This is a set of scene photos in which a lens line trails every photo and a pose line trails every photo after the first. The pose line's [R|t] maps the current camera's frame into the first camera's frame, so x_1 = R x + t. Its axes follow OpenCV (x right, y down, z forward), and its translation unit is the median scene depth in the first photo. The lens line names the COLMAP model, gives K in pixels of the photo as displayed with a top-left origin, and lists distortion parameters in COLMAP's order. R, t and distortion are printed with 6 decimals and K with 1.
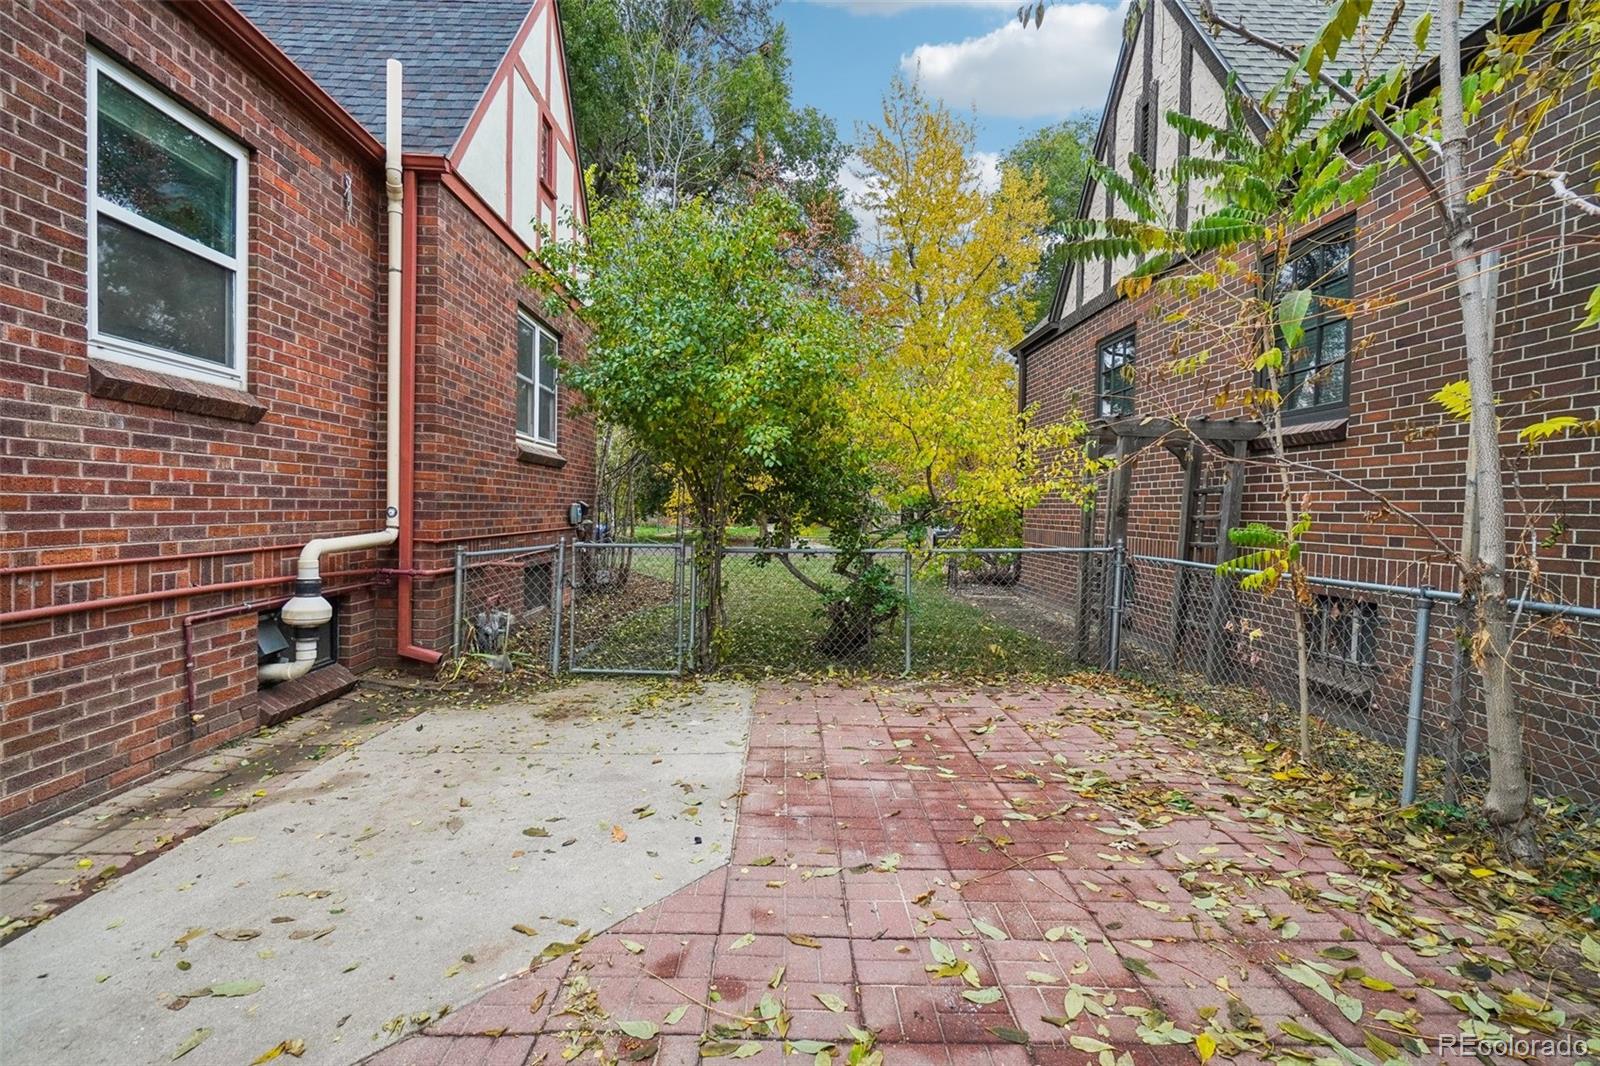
lens RADIAL K [[689.8, 0, 798.1], [0, 689.8, 526.8], [0, 0, 1]] dist [-0.002038, 0.000596]
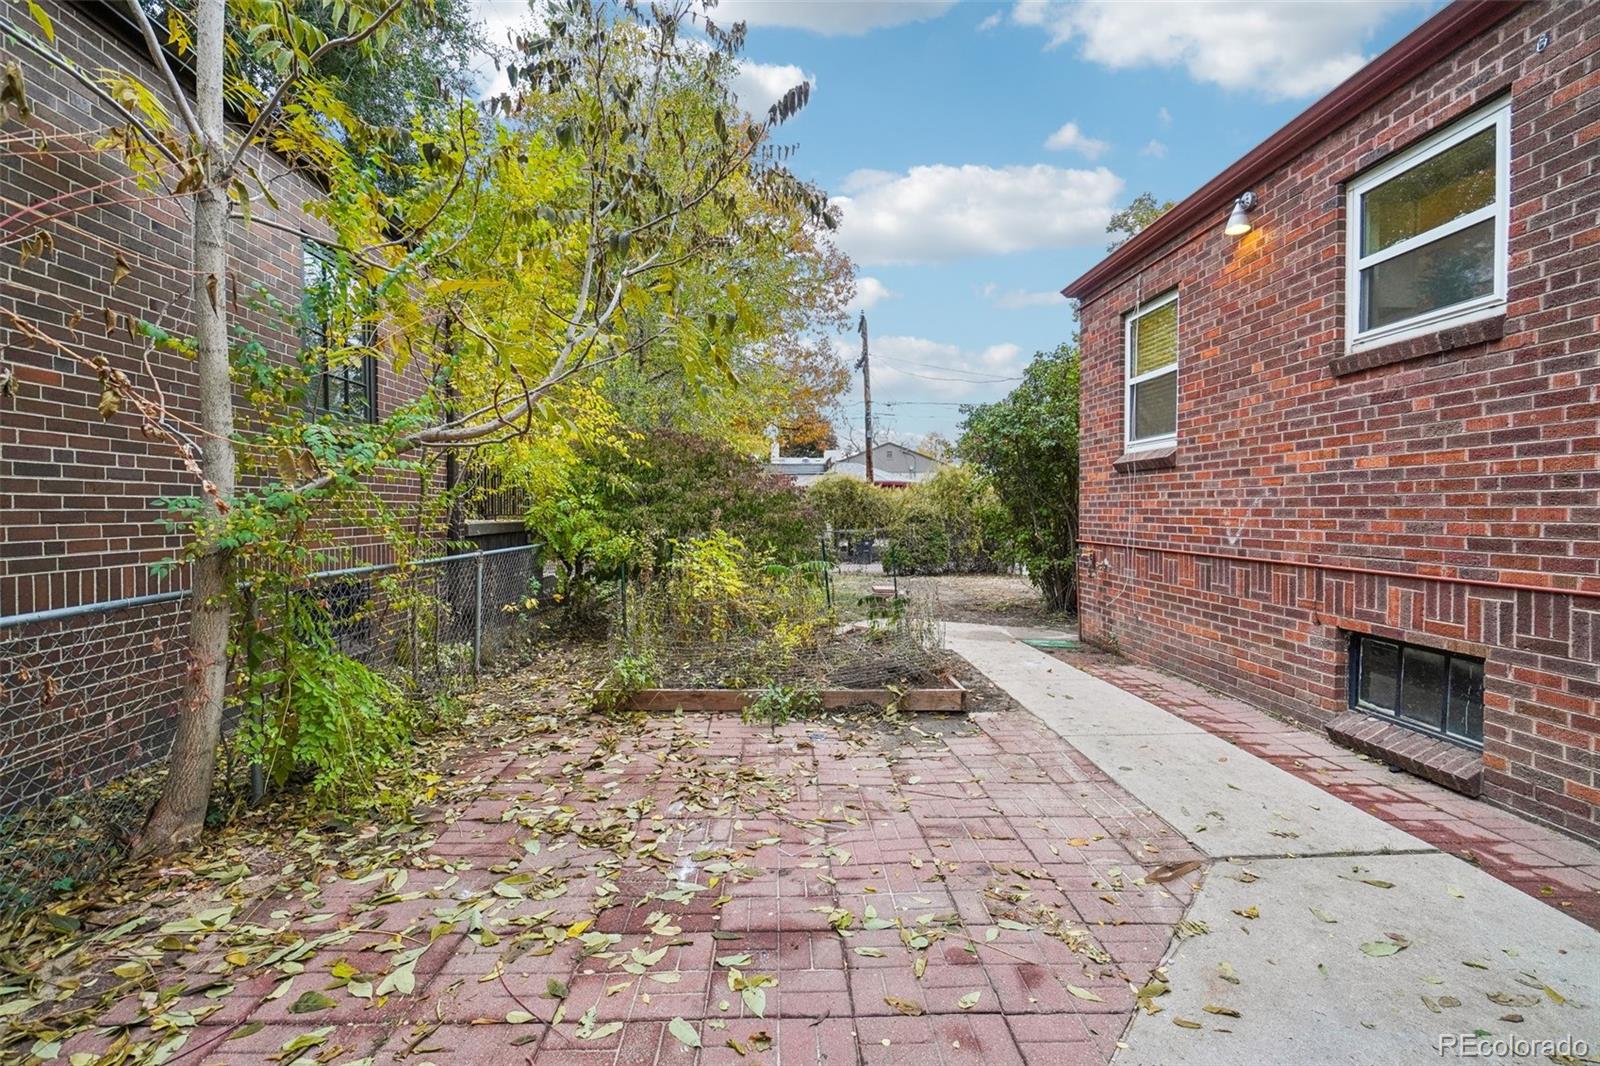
lens RADIAL K [[695.9, 0, 786.0], [0, 695.9, 536.3], [0, 0, 1]] dist [-0.002815, 0.000299]
pose [[-0.999734, -0.022545, -0.004913, 0.203012], [-0.022799, 0.997946, 0.059869, -0.069453], [0.003553, 0.059965, -0.998194, 2.070559]]
